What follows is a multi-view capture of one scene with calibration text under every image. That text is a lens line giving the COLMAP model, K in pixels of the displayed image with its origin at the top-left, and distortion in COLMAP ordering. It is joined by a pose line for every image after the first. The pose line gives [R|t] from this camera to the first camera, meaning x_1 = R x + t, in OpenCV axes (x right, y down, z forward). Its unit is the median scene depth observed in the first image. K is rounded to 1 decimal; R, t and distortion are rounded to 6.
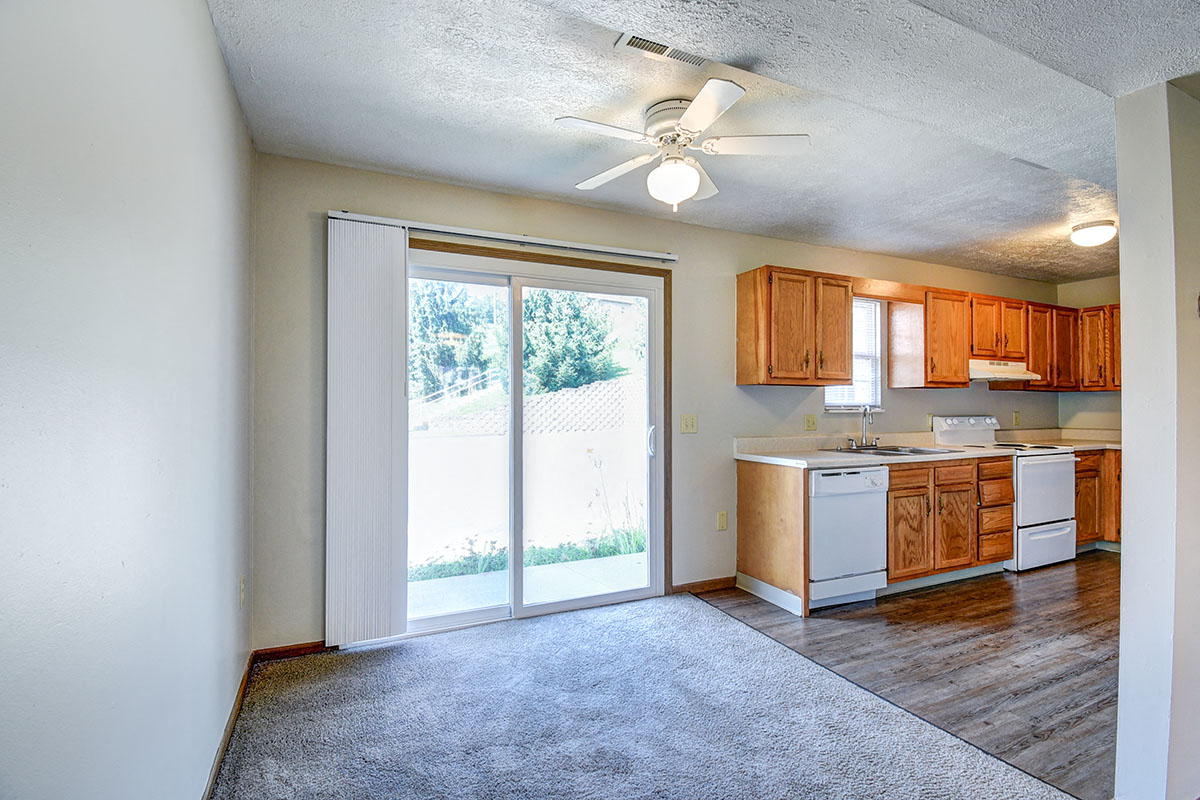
lens RADIAL K [[559.9, 0, 600.0], [0, 559.9, 400.0], [0, 0, 1]] dist [-0.000748, -0.000227]
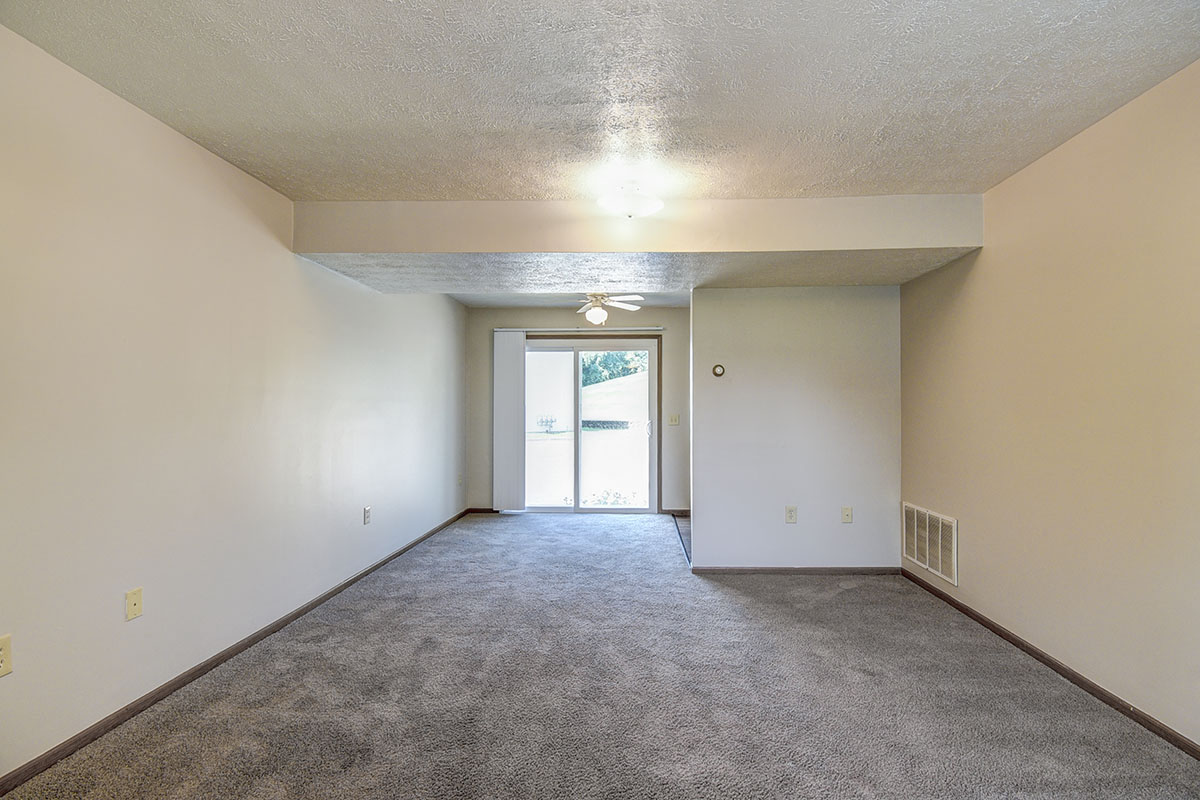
lens RADIAL K [[548.3, 0, 603.3], [0, 548.3, 405.9], [0, 0, 1]] dist [0.003463, -0.000084]
pose [[0.885630, -0.000734, -0.464391, 0.788419], [0.002859, 0.999988, 0.003873, -0.008766], [0.464383, -0.004758, 0.885622, -0.661223]]
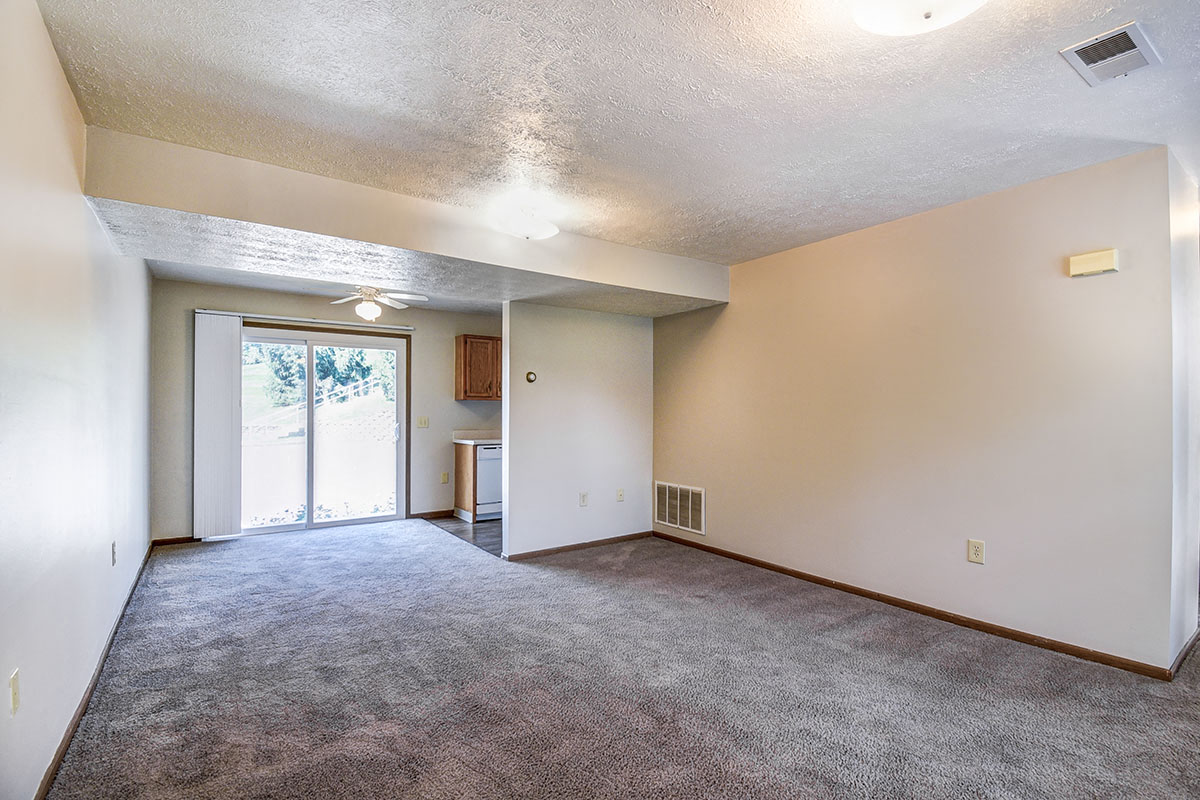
lens RADIAL K [[561.3, 0, 600.0], [0, 561.3, 410.1], [0, 0, 1]] dist [-0.001641, -0.000634]
pose [[0.985308, 0.004124, 0.170736, 0.417022], [-0.005142, 0.999972, 0.005517, -0.007819], [-0.170709, -0.006314, 0.985301, -0.851594]]
